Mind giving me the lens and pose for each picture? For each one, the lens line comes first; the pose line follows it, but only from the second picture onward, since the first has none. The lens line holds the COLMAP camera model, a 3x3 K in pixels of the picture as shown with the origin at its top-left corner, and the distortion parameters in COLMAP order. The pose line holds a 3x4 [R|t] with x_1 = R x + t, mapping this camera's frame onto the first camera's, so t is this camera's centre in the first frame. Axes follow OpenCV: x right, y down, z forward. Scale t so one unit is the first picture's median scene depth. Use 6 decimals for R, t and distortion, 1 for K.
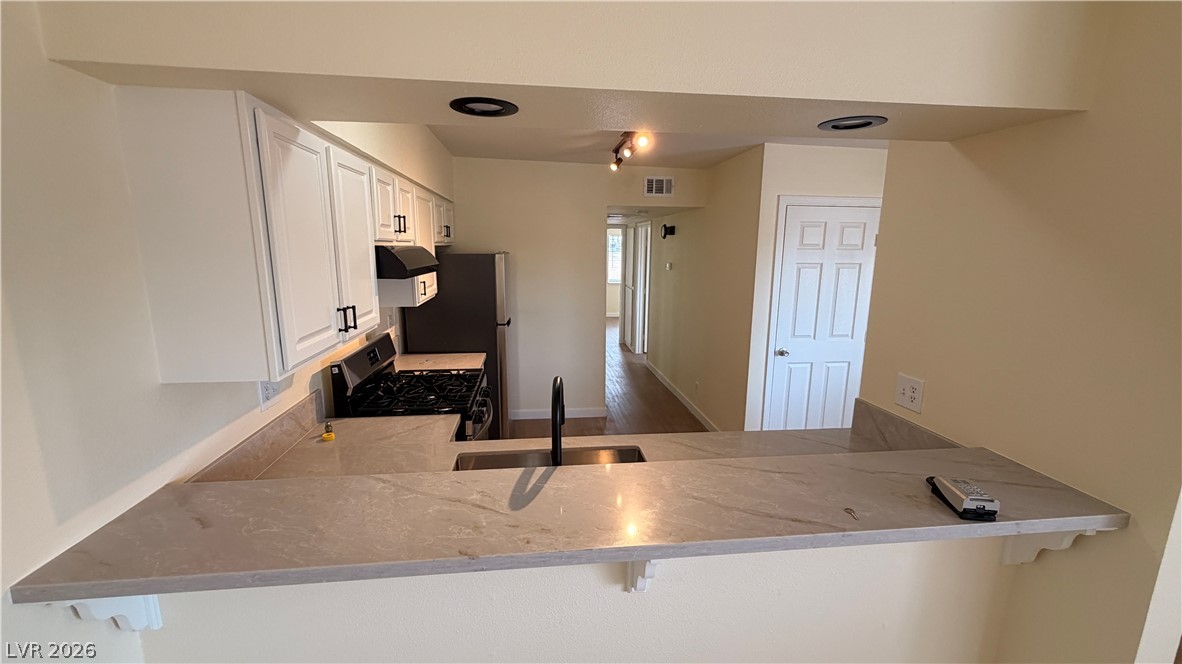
lens RADIAL K [[471.0, 0, 589.4], [0, 471.0, 332.2], [0, 0, 1]] dist [-0.000024, 0.000176]
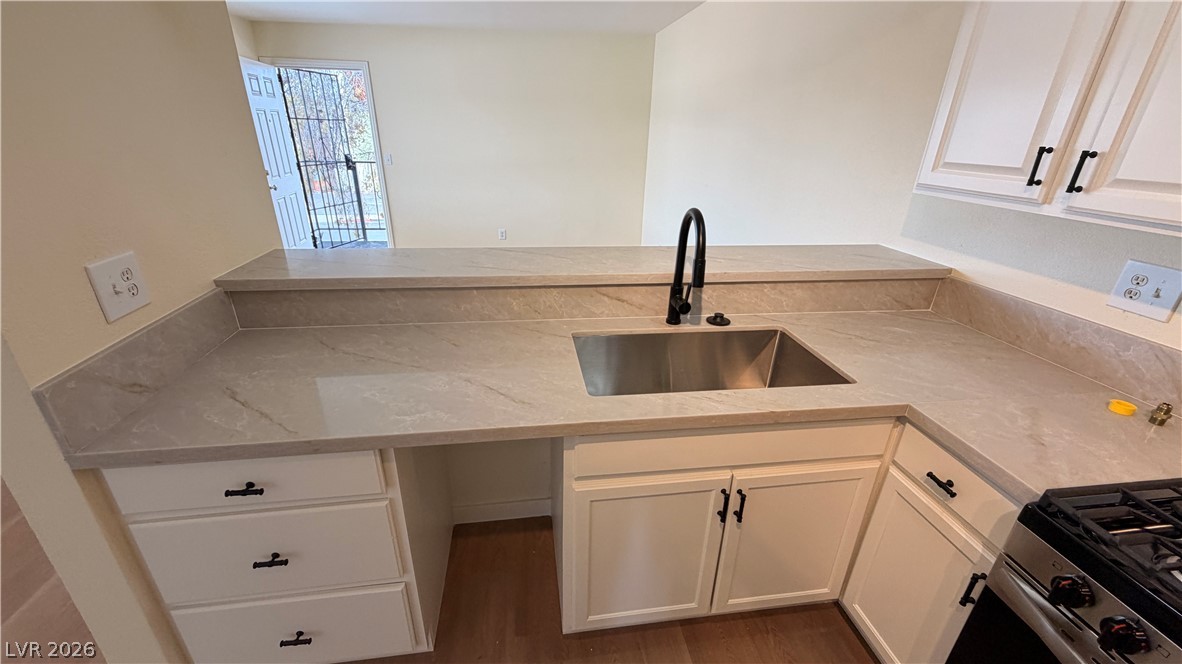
lens RADIAL K [[471.0, 0, 589.4], [0, 471.0, 332.2], [0, 0, 1]] dist [-0.000024, 0.000176]
pose [[-0.998995, -0.021277, -0.039453, 0.070148], [-0.039595, 0.831443, 0.554197, -0.083828], [0.021011, 0.555202, -0.831450, 0.783978]]
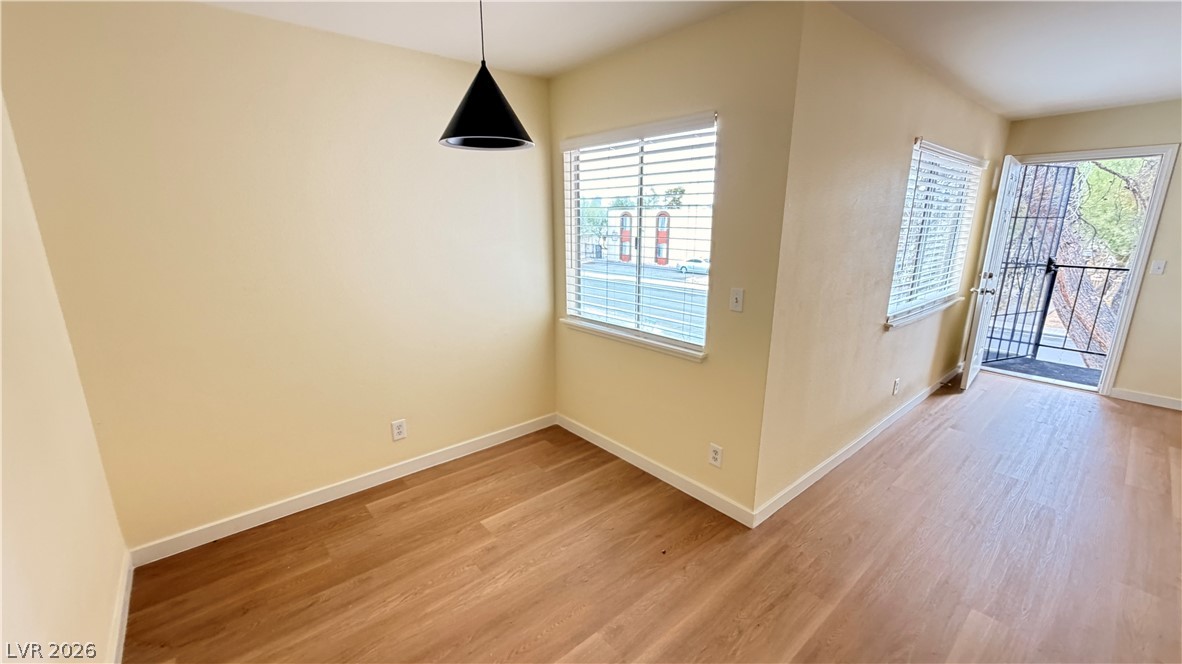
lens RADIAL K [[471.0, 0, 589.4], [0, 471.0, 332.2], [0, 0, 1]] dist [-0.000024, 0.000176]
pose [[-0.552890, -0.205861, 0.807424, 0.464455], [0.147237, 0.929617, 0.337837, -0.106648], [-0.820143, 0.305670, -0.483665, 0.866777]]
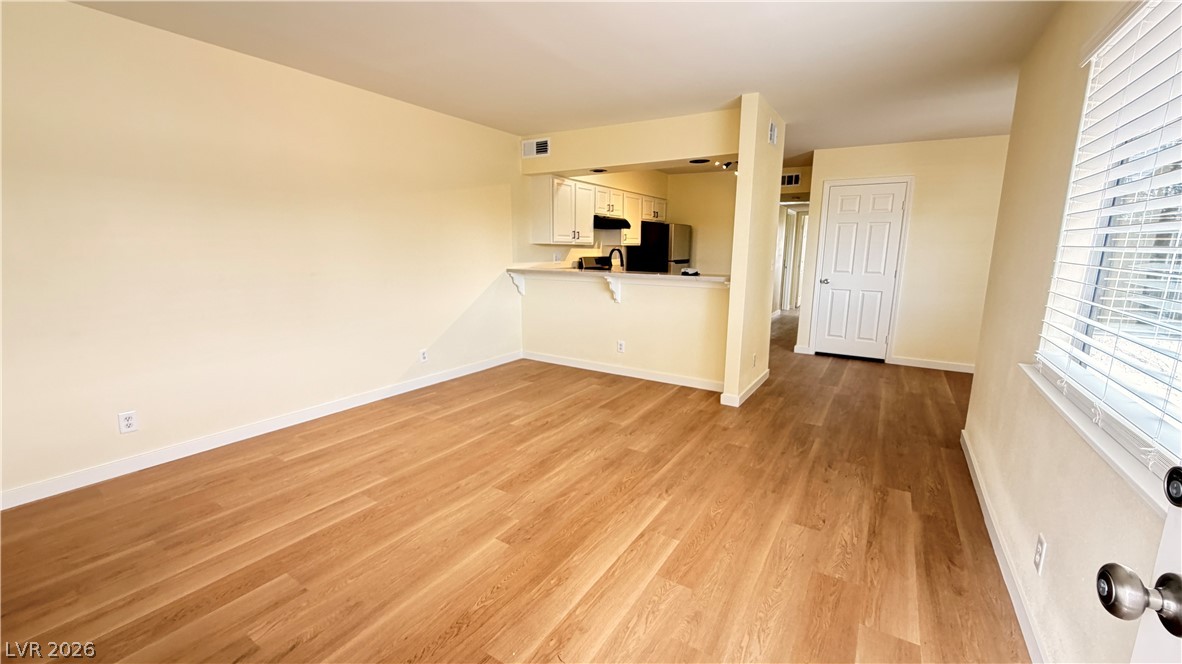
lens RADIAL K [[471.0, 0, 589.4], [0, 471.0, 332.2], [0, 0, 1]] dist [-0.000024, 0.000176]
pose [[0.769678, 0.109853, -0.628910, 0.804122], [-0.116023, 0.992750, 0.031414, 0.251324], [0.627801, 0.048790, 0.776843, -0.690831]]
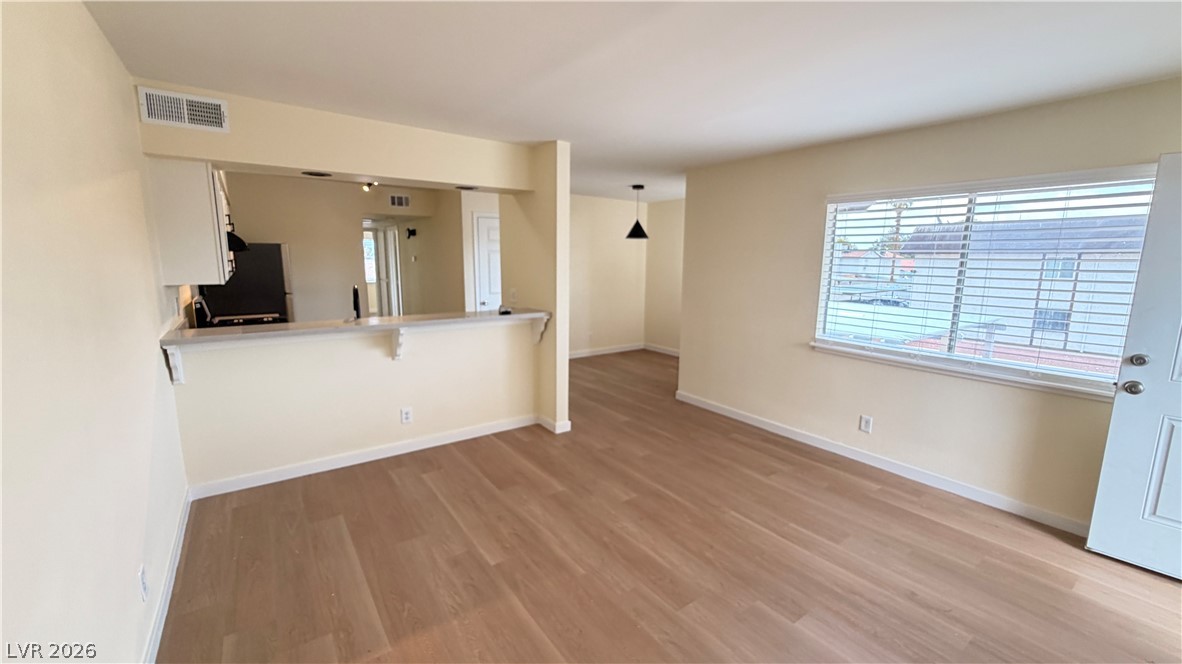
lens RADIAL K [[471.0, 0, 589.4], [0, 471.0, 332.2], [0, 0, 1]] dist [-0.000024, 0.000176]
pose [[0.878514, -0.078557, 0.471213, -0.069363], [0.087786, 0.996136, 0.002404, 0.177826], [-0.469581, 0.039254, 0.882016, -0.681152]]
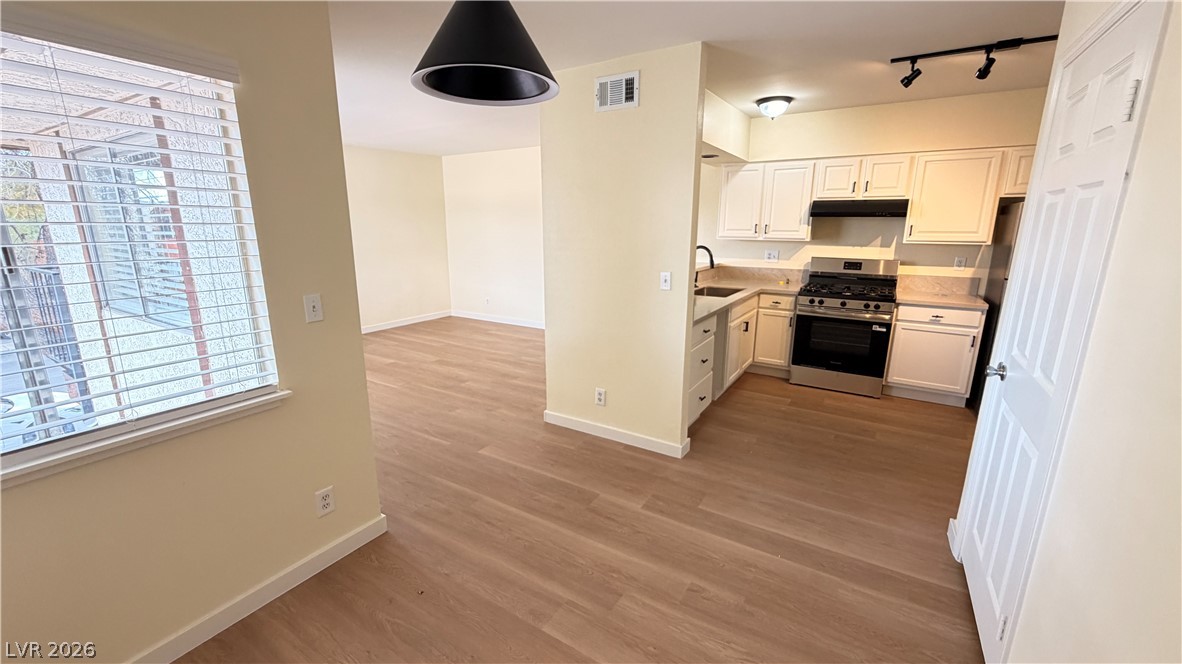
lens RADIAL K [[471.0, 0, 589.4], [0, 471.0, 332.2], [0, 0, 1]] dist [-0.000024, 0.000176]
pose [[-0.626572, 0.165116, -0.761672, 1.077451], [-0.150414, 0.933307, 0.326058, -0.099762], [0.764711, 0.318864, -0.559949, 0.929601]]
